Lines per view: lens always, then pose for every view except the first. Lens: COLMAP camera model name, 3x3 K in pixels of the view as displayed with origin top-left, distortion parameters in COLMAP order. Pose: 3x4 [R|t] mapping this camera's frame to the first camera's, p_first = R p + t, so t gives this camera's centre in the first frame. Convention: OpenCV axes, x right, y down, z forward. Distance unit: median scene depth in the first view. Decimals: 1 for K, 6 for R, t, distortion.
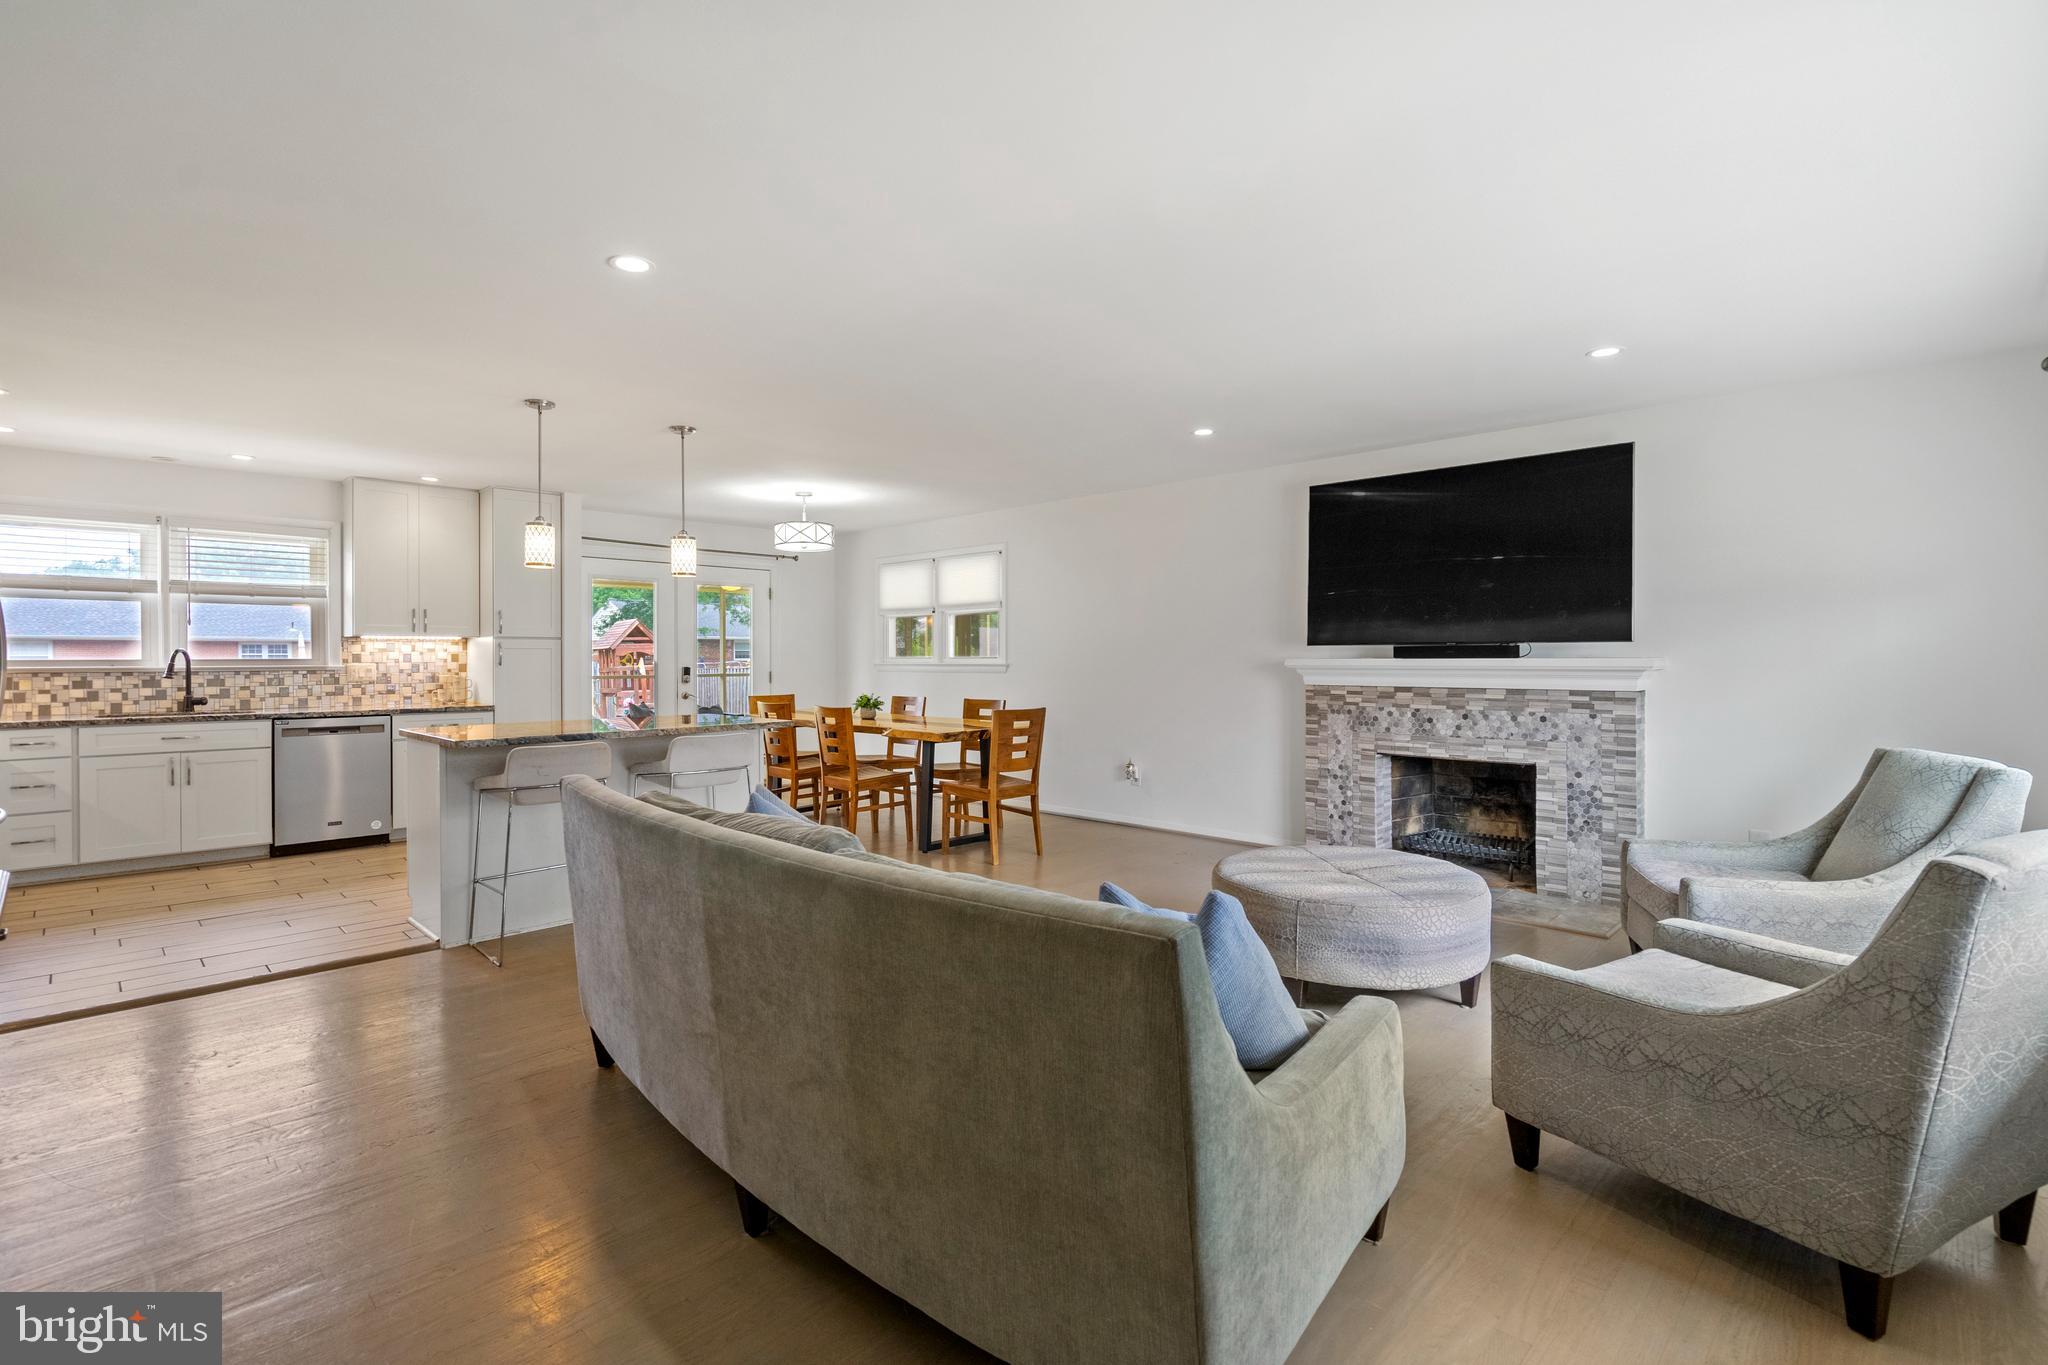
lens RADIAL K [[941.2, 0, 1030.0], [0, 941.2, 669.8], [0, 0, 1]] dist [-0.000979, 0.000365]
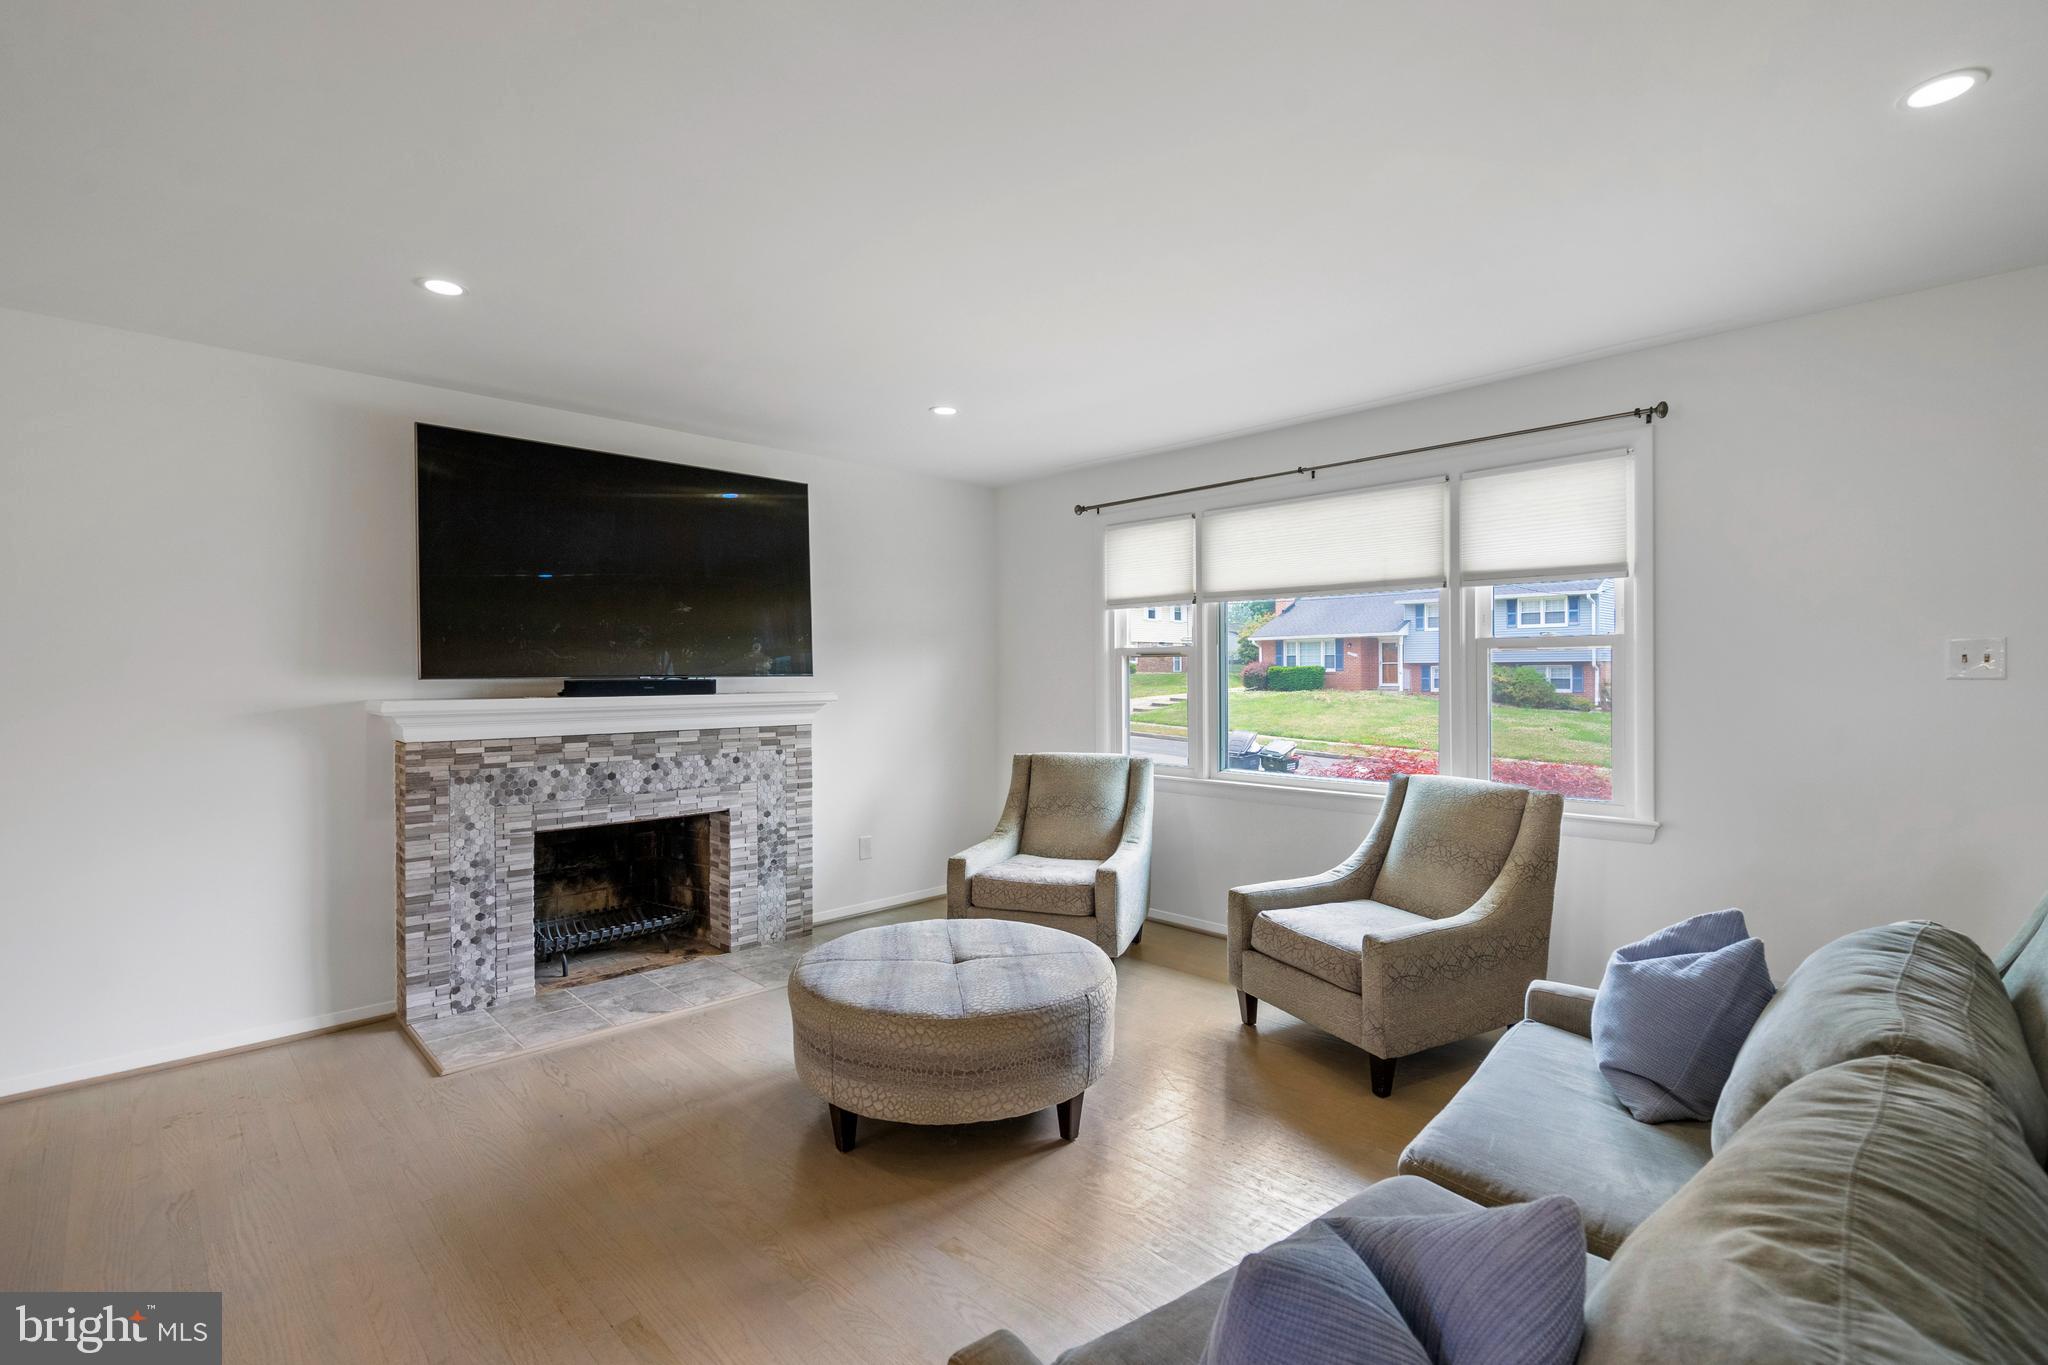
lens RADIAL K [[941.2, 0, 1029.4], [0, 941.2, 677.9], [0, 0, 1]] dist [-0.000979, 0.000365]
pose [[0.031185, -0.001016, 0.999513, -0.349348], [0.018555, 0.999828, 0.000437, -0.021881], [-0.999341, 0.018532, 0.031199, 0.655415]]
